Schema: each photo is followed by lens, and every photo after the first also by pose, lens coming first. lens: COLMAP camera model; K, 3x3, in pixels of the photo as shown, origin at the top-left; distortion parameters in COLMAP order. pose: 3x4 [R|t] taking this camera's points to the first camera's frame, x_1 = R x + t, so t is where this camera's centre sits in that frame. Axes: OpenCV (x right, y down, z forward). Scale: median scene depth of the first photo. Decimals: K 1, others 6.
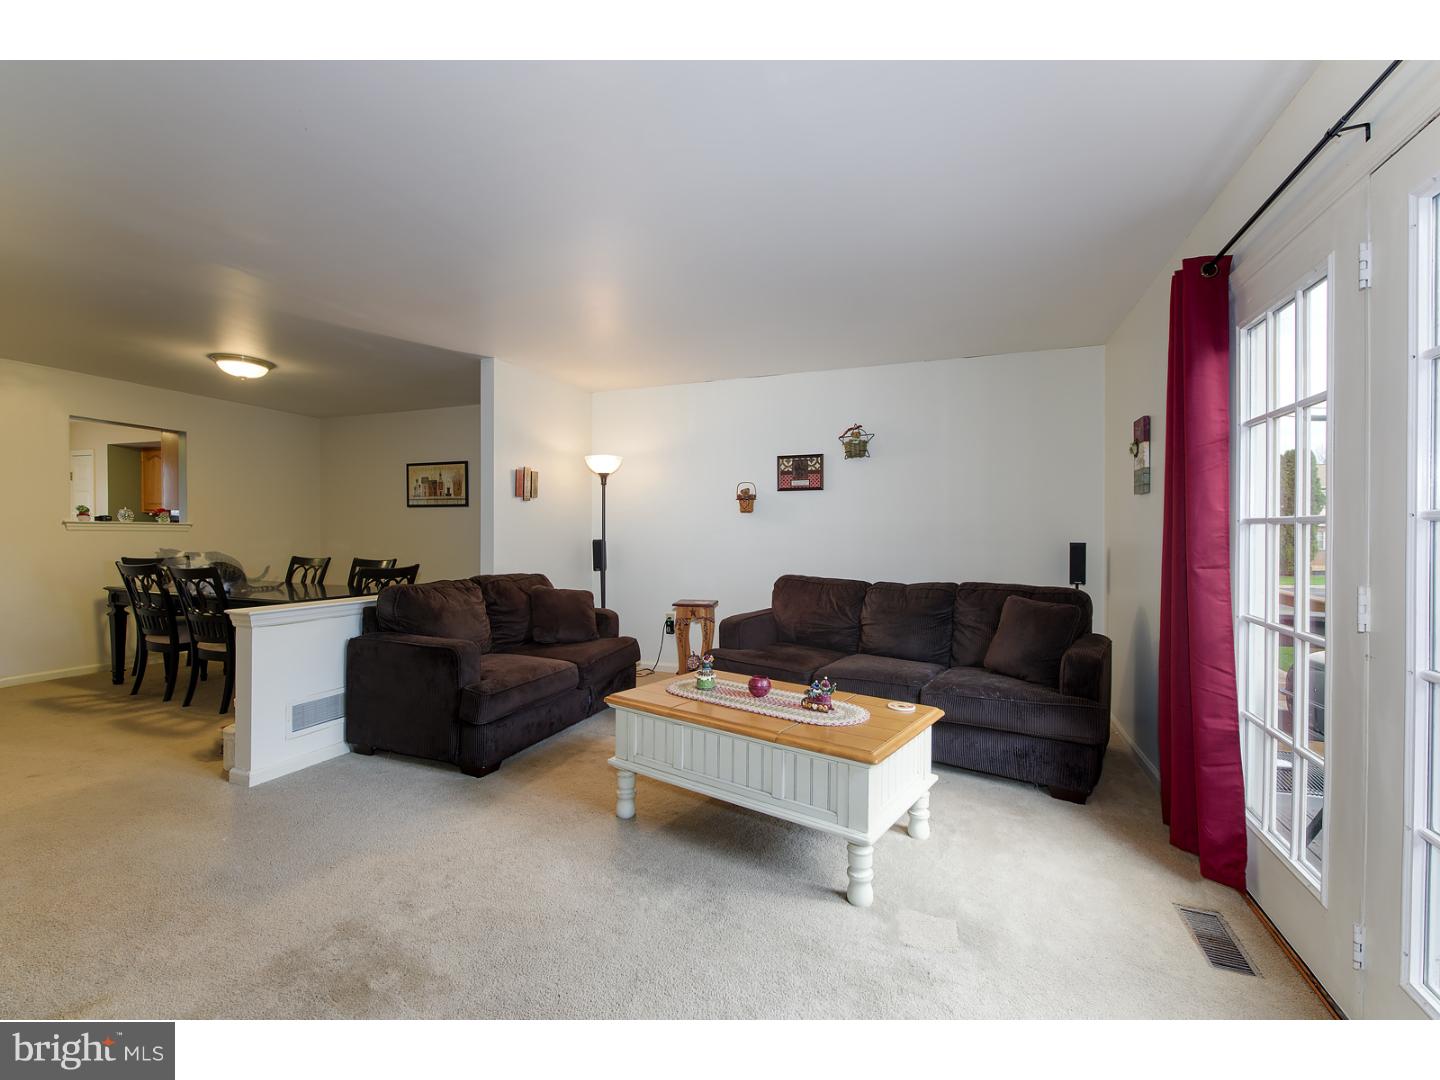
lens RADIAL K [[637.7, 0, 713.7], [0, 637.7, 539.2], [0, 0, 1]] dist [-0.013230, 0.000157]
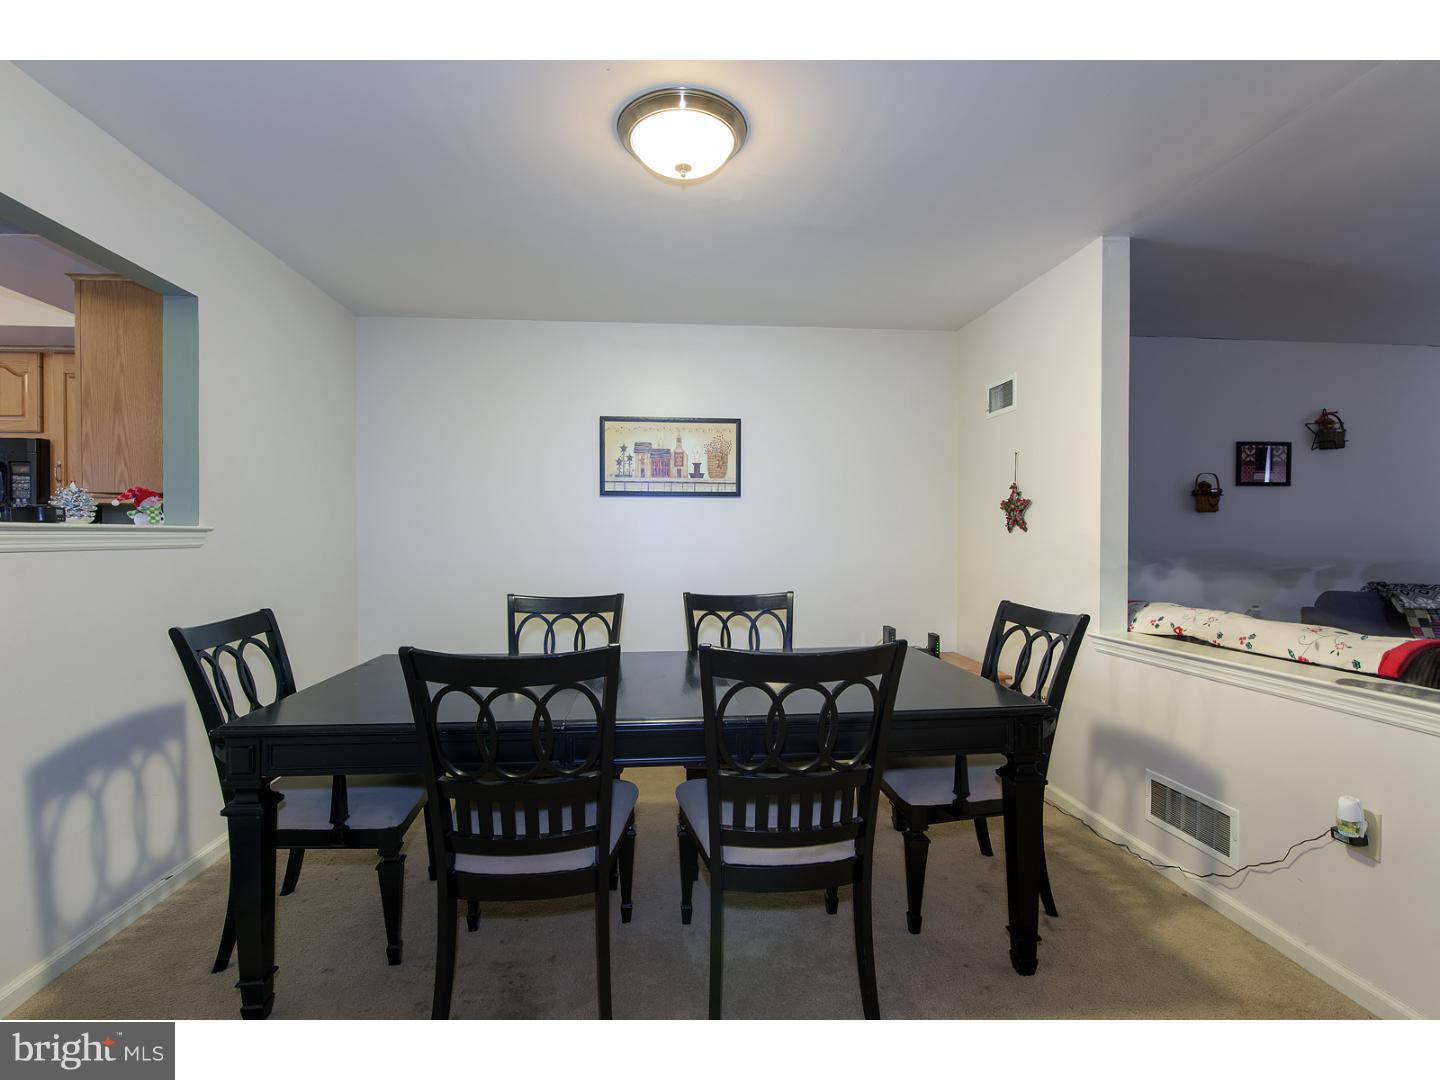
lens RADIAL K [[637.7, 0, 719.3], [0, 637.7, 538.6], [0, 0, 1]] dist [-0.013230, 0.000157]
pose [[0.882137, -0.008283, 0.470919, -0.673363], [0.010479, 0.999943, -0.002043, -0.011144], [-0.470876, 0.006737, 0.882174, 0.482250]]
